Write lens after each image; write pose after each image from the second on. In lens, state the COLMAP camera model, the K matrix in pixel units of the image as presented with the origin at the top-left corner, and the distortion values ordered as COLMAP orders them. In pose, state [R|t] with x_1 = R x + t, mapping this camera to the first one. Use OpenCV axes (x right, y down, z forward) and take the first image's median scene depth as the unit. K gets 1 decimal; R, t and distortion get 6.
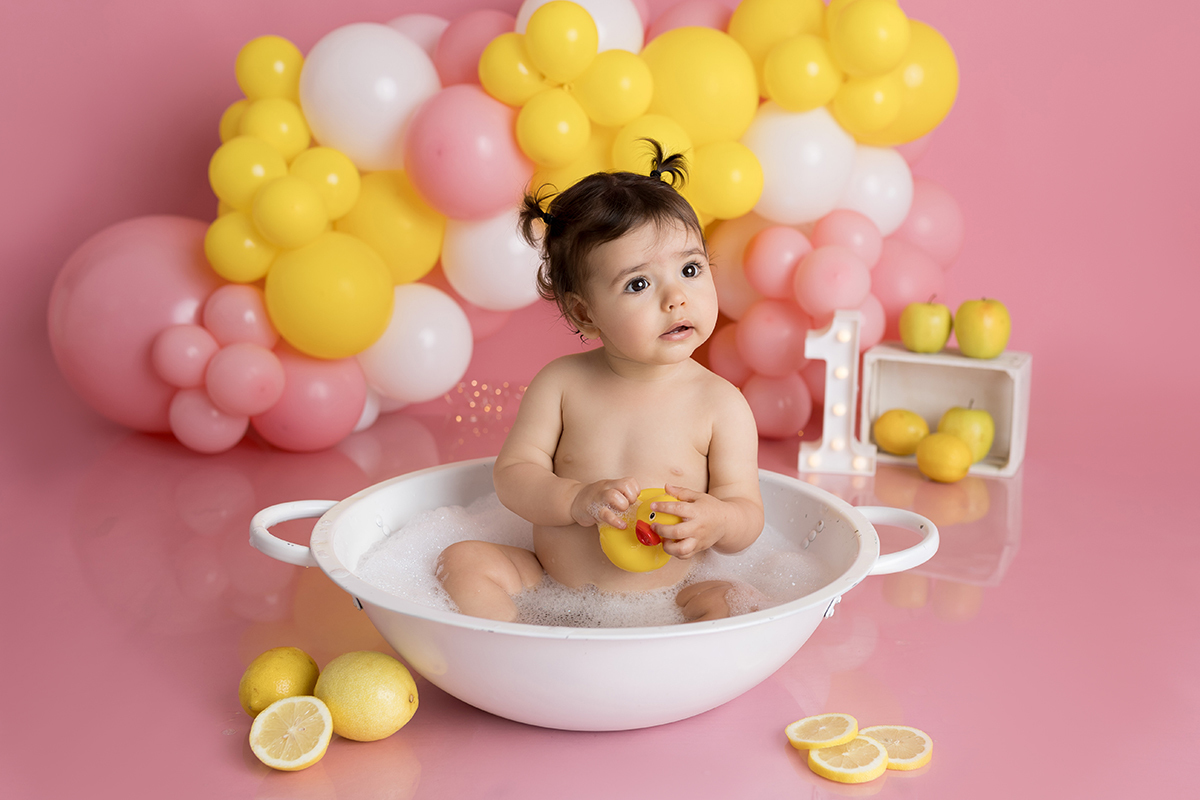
lens RADIAL K [[1258.4, 0, 662.8], [0, 1258.4, 429.1], [0, 0, 1]] dist [0.001197, -0.003048]
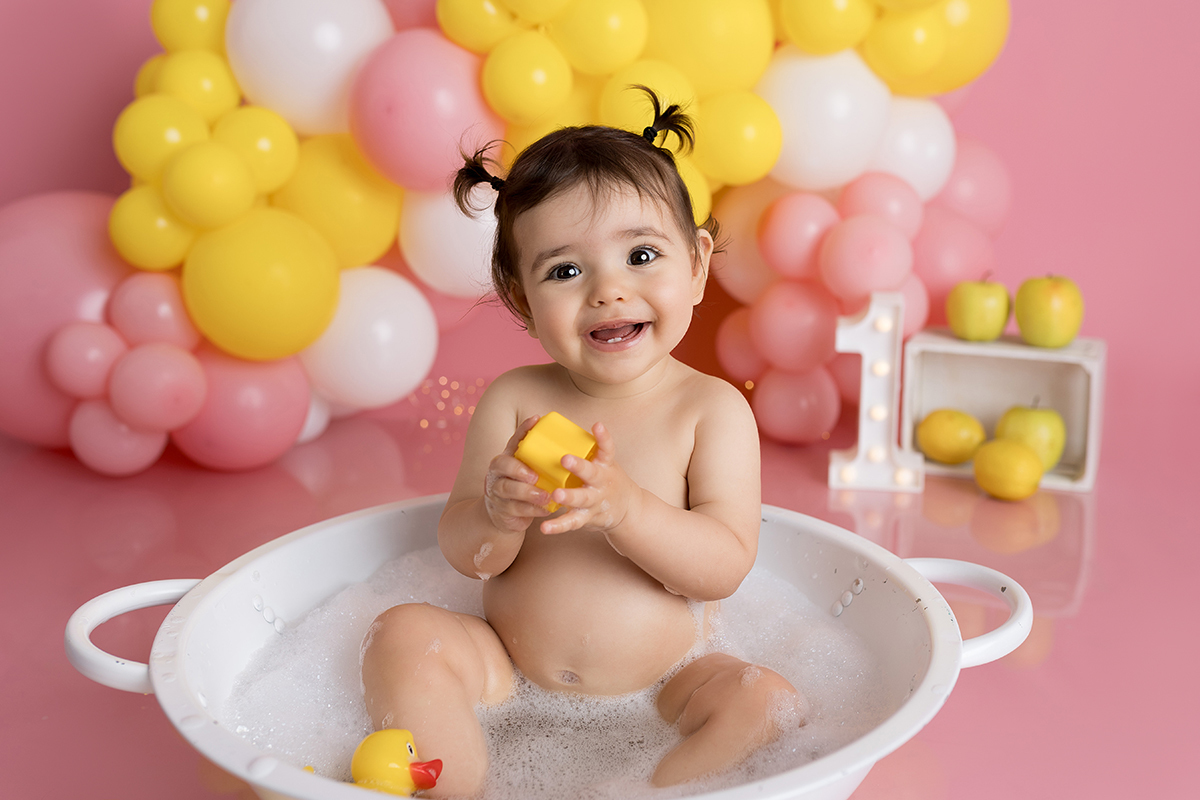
lens RADIAL K [[1326.3, 0, 647.1], [0, 1326.3, 373.1], [0, 0, 1]] dist [0.005504, -0.000321]
pose [[0.999849, -0.014212, -0.009978, -0.002267], [0.013927, 0.999509, -0.028066, -0.018740], [0.010372, 0.027923, 0.999556, 0.125729]]
